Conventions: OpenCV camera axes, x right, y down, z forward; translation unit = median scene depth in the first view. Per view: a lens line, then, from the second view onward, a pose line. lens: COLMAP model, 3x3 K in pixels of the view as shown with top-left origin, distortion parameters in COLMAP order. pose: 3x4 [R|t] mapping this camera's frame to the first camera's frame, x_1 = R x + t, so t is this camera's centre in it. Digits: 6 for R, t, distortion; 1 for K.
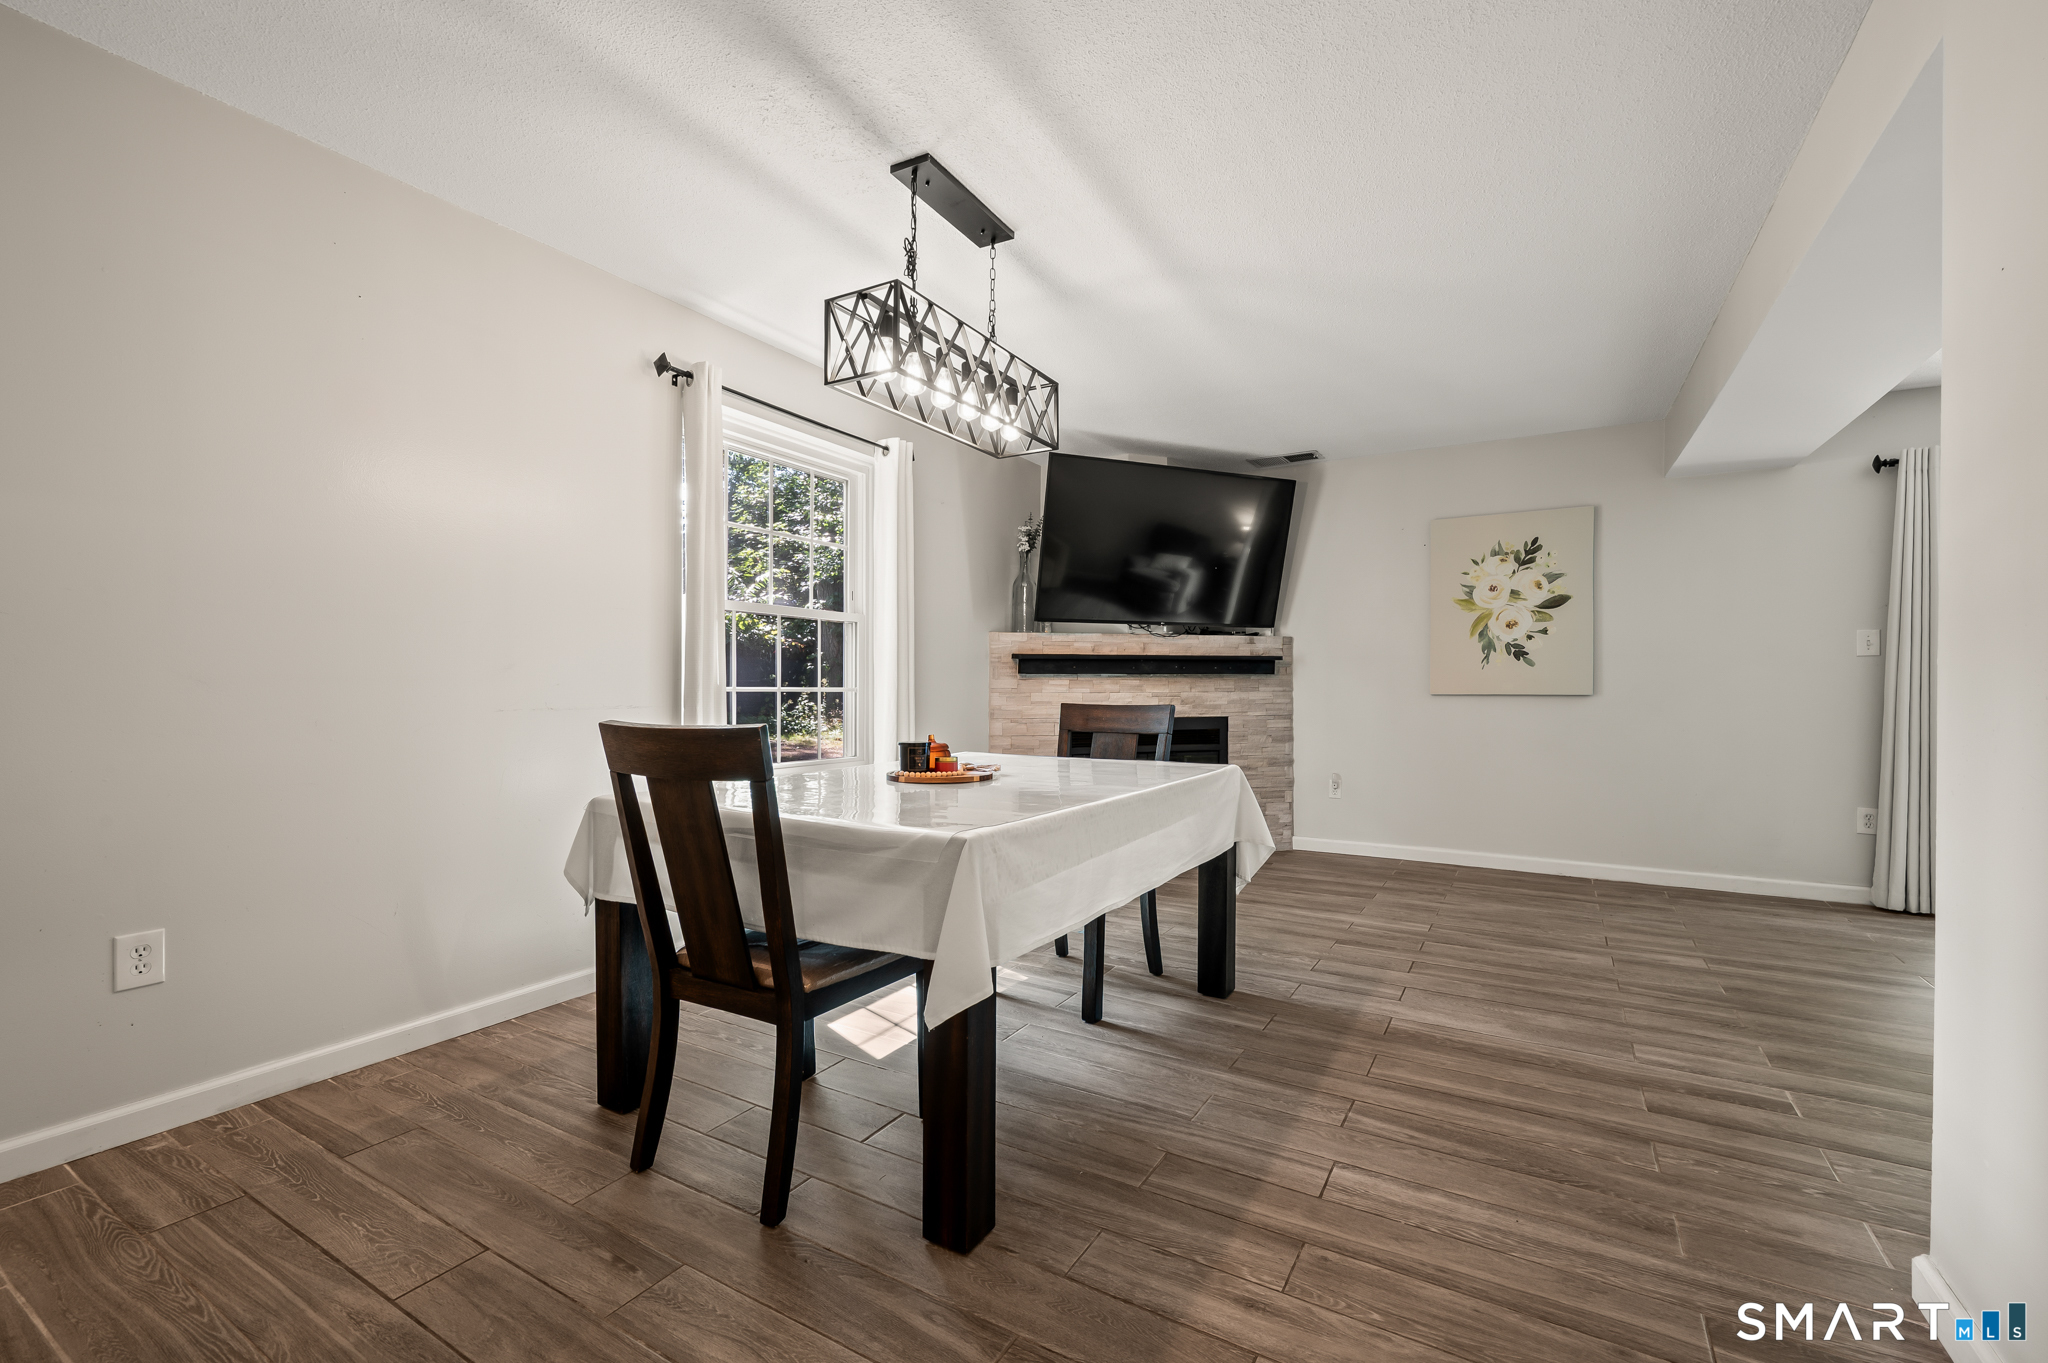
lens RADIAL K [[803.8, 0, 1095.7], [0, 803.8, 694.0], [0, 0, 1]] dist [0.000824, 0.000040]
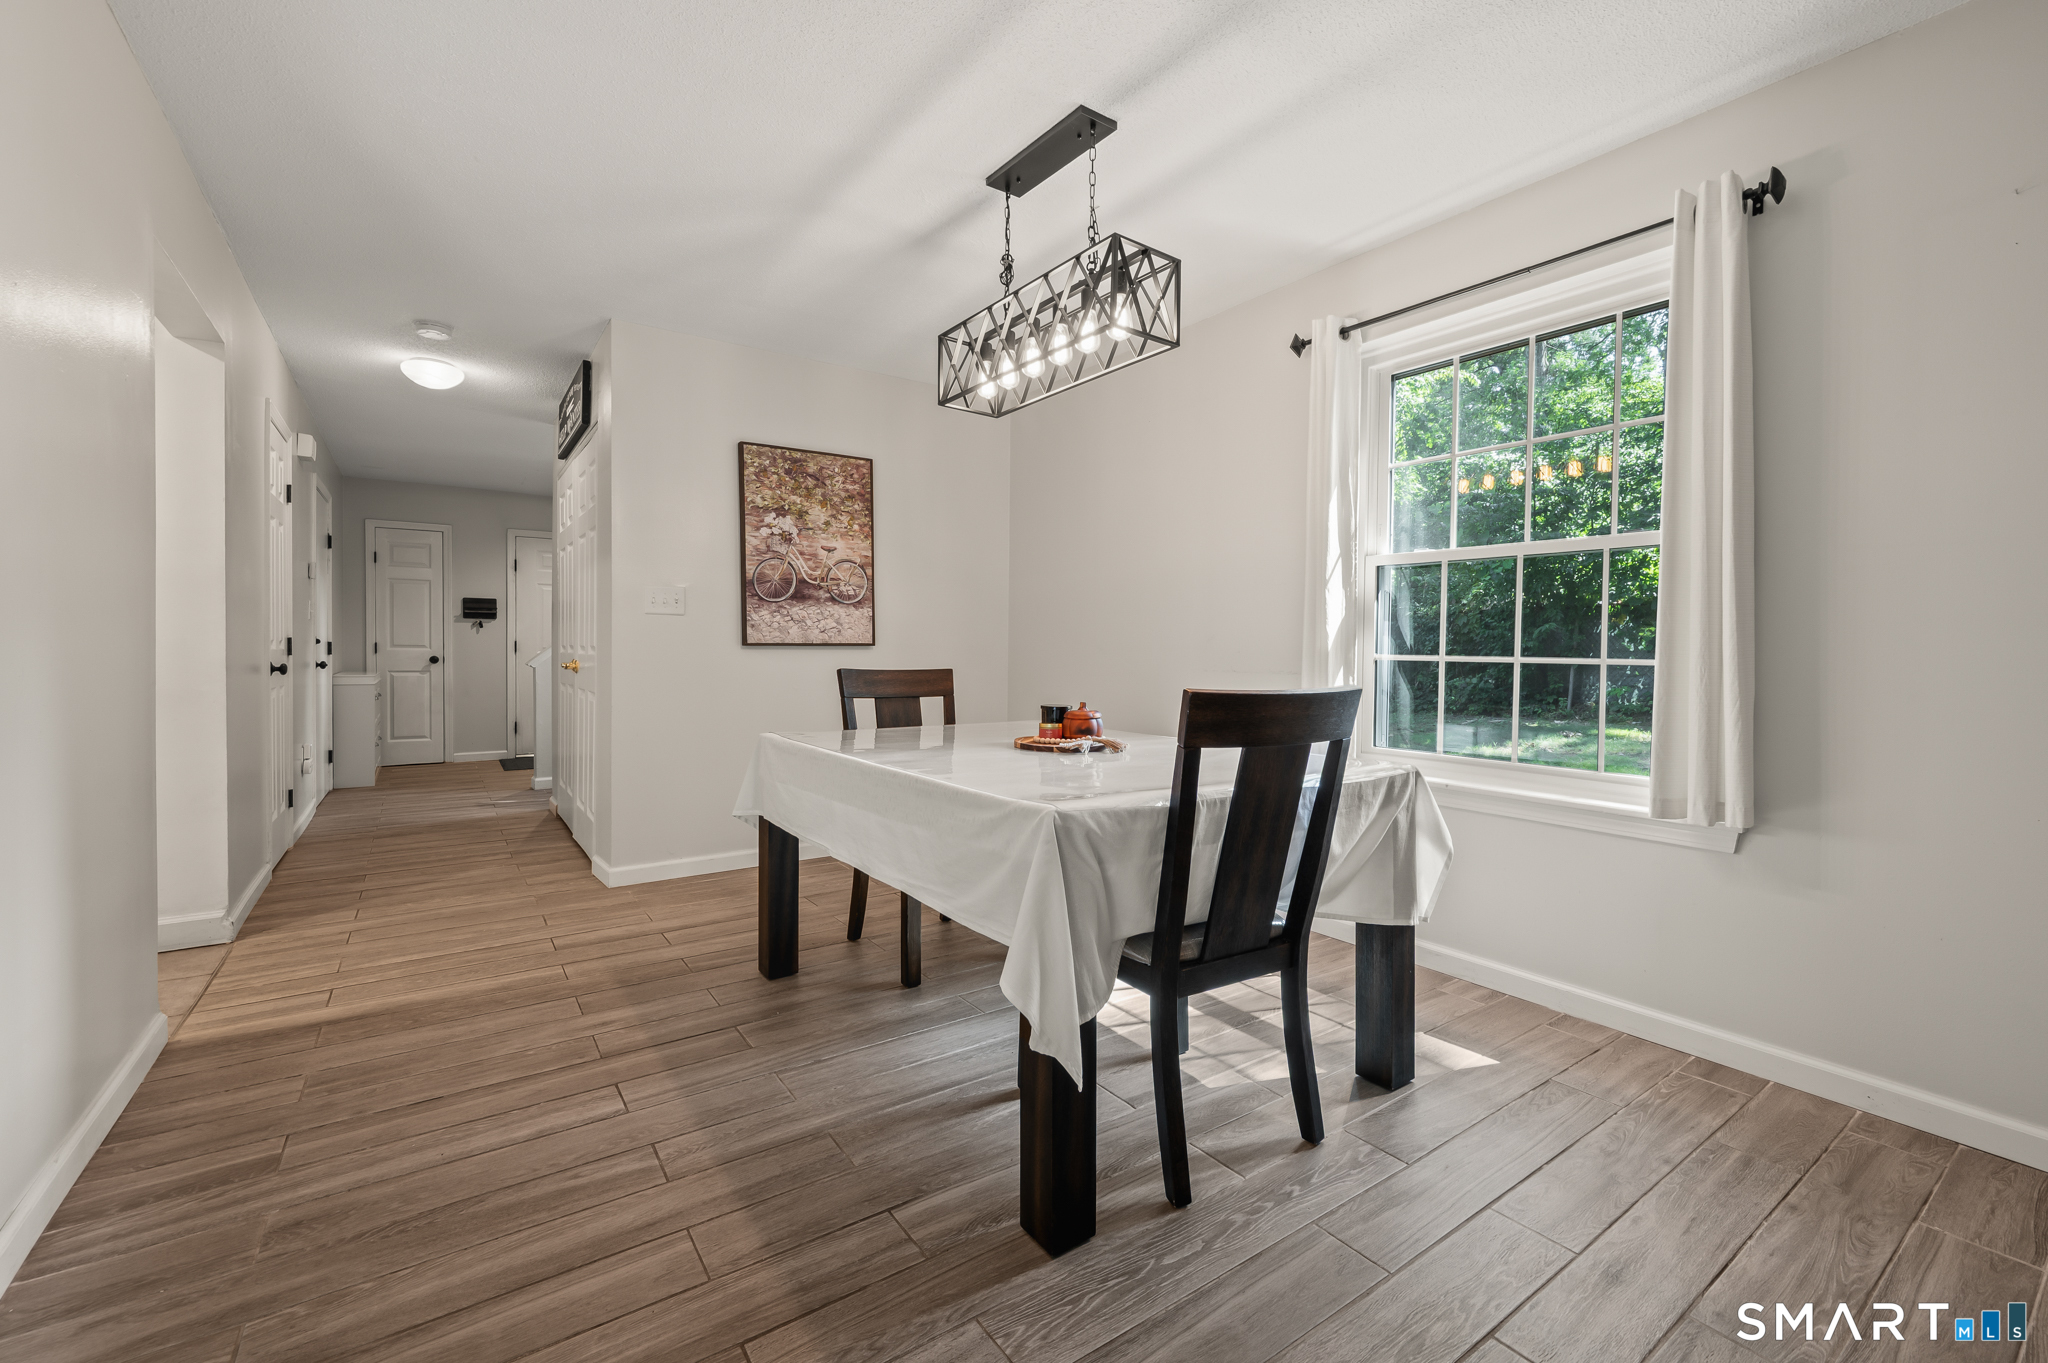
lens RADIAL K [[849.2, 0, 961.4], [0, 849.2, 667.8], [0, 0, 1]] dist [-0.000061, 0.000313]
pose [[-0.481069, 0.010571, -0.876619, 0.517711], [-0.020511, 0.999518, 0.023309, -0.007083], [0.876443, 0.029194, -0.480620, 0.938479]]
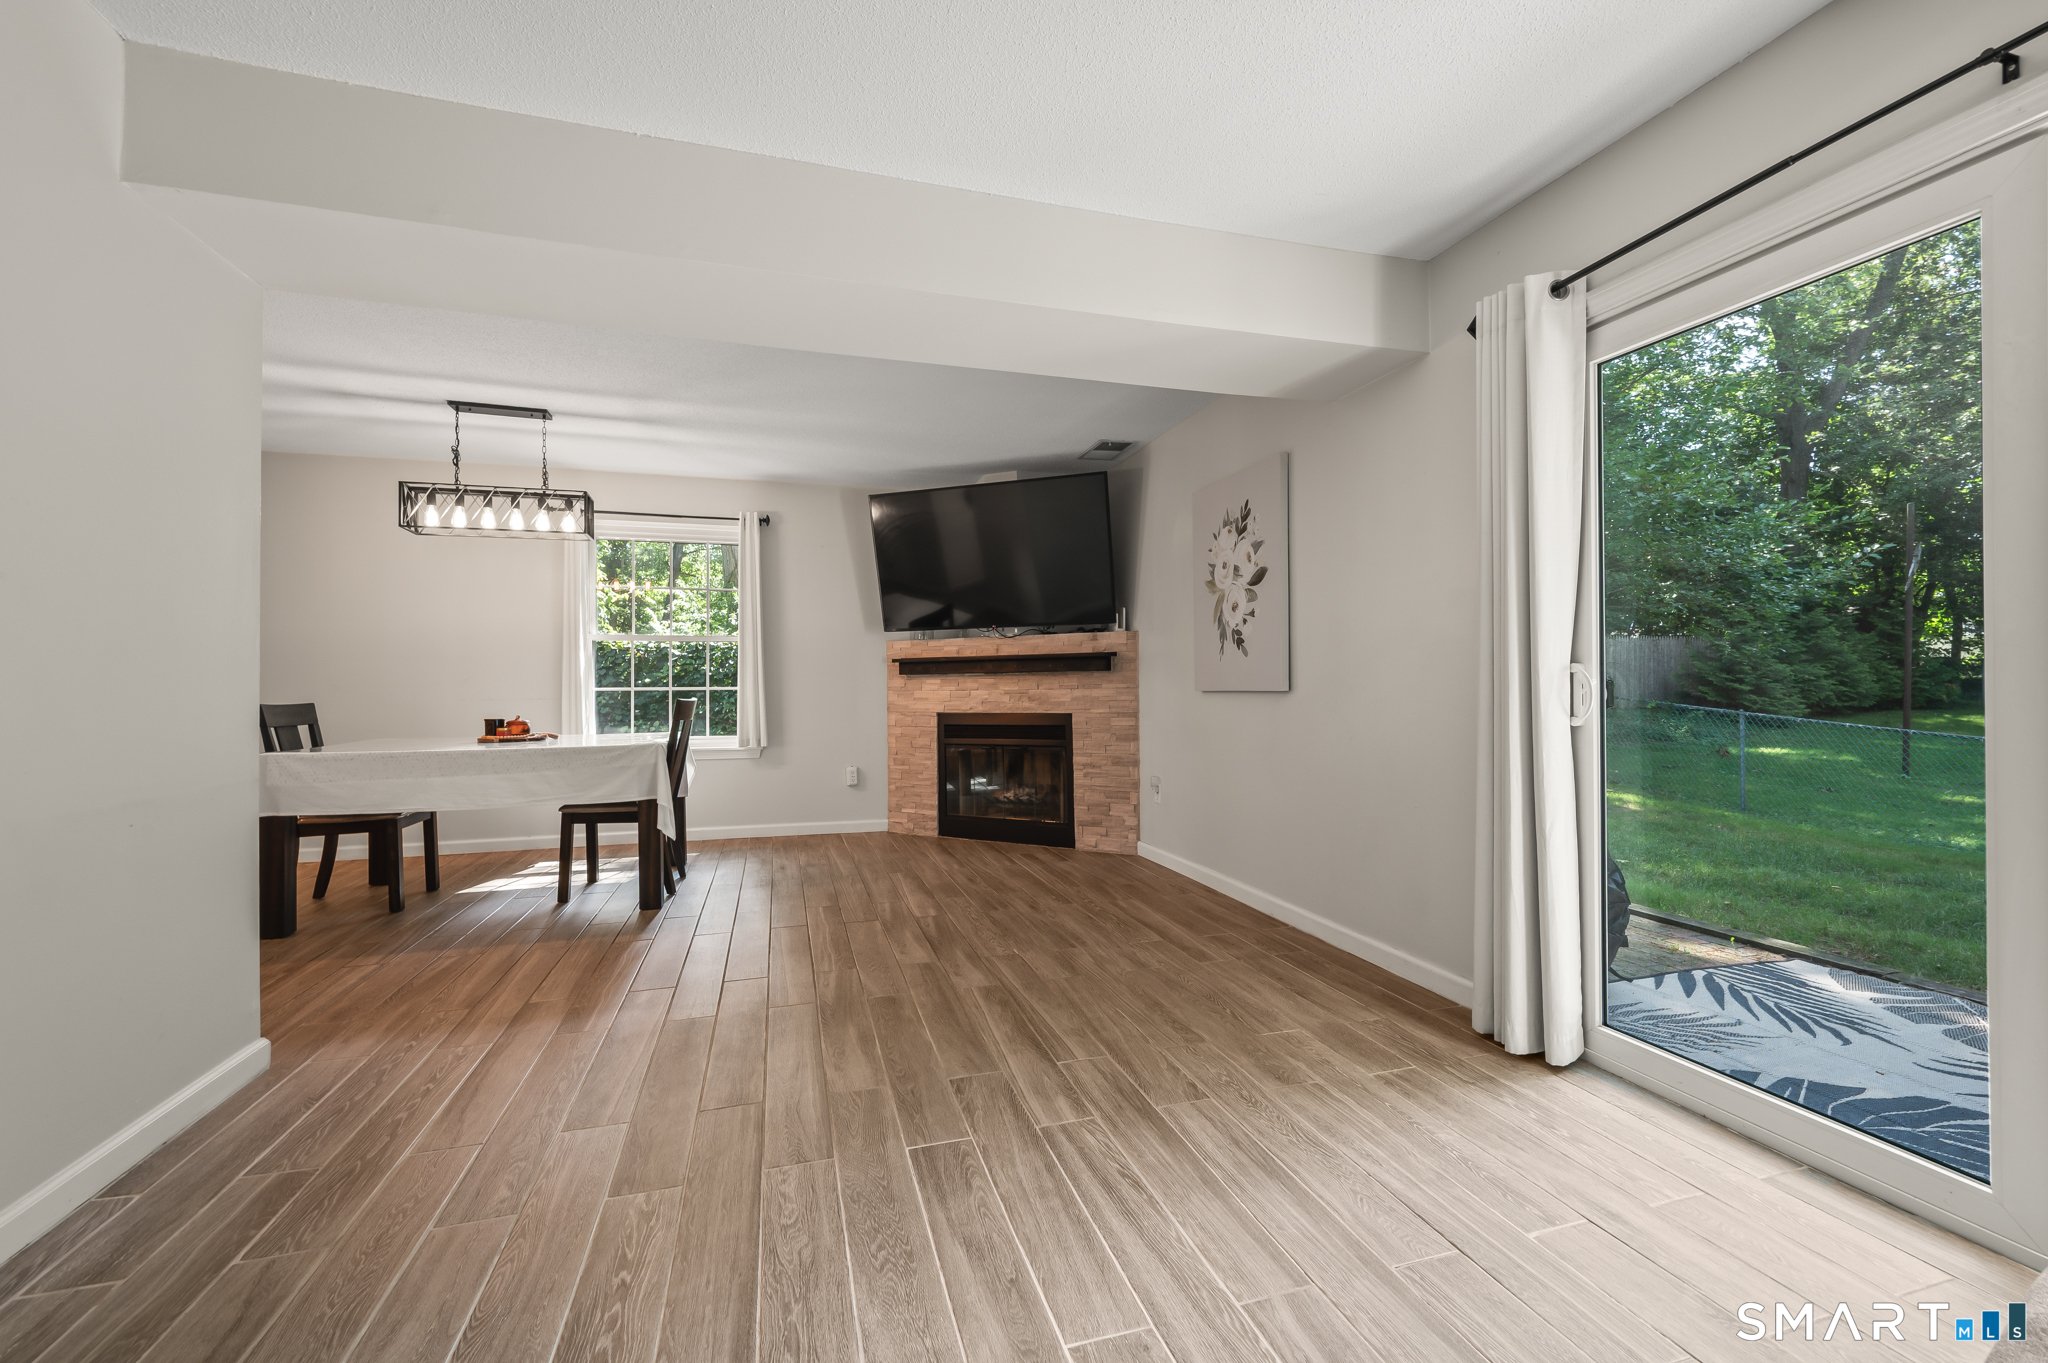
lens RADIAL K [[855.3, 0, 1096.4], [0, 855.3, 682.4], [0, 0, 1]] dist [0.000828, -0.000128]
pose [[0.745463, -0.009346, -0.666481, 1.330157], [0.001741, 0.999926, -0.012075, 0.003274], [0.666544, 0.007842, 0.745424, 0.321551]]
